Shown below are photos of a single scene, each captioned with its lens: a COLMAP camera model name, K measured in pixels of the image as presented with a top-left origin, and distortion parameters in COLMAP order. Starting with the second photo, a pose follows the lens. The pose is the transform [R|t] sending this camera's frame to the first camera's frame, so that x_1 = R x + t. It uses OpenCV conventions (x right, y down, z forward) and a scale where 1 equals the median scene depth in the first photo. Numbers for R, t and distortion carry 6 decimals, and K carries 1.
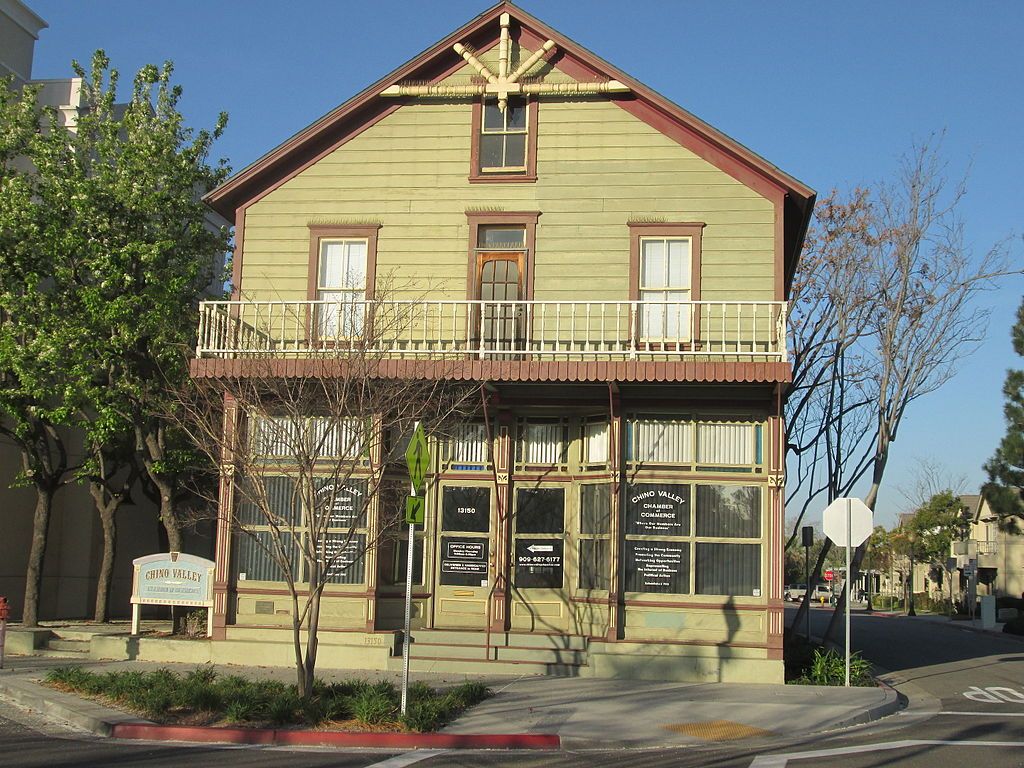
lens RADIAL K [[1124.3, 0, 511.8], [0, 1124.3, 454.5], [0, 0, 1]] dist [-0.070455, -0.032417]
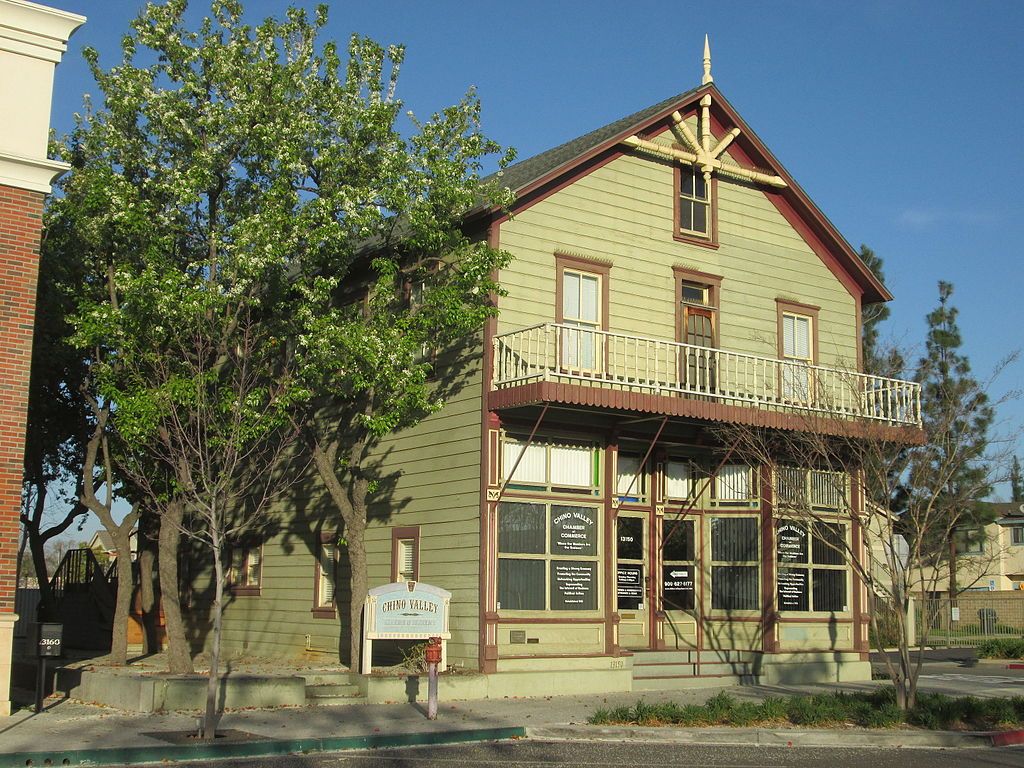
lens RADIAL K [[1354.7, 0, 512.0], [0, 1354.7, 384.0], [0, 0, 1]] dist [-0.156492, 0.037166]
pose [[0.739848, 0.087412, 0.667072, -1.014023], [-0.068149, 0.996161, -0.054951, -0.019063], [-0.669314, -0.004805, 0.742964, 0.124636]]
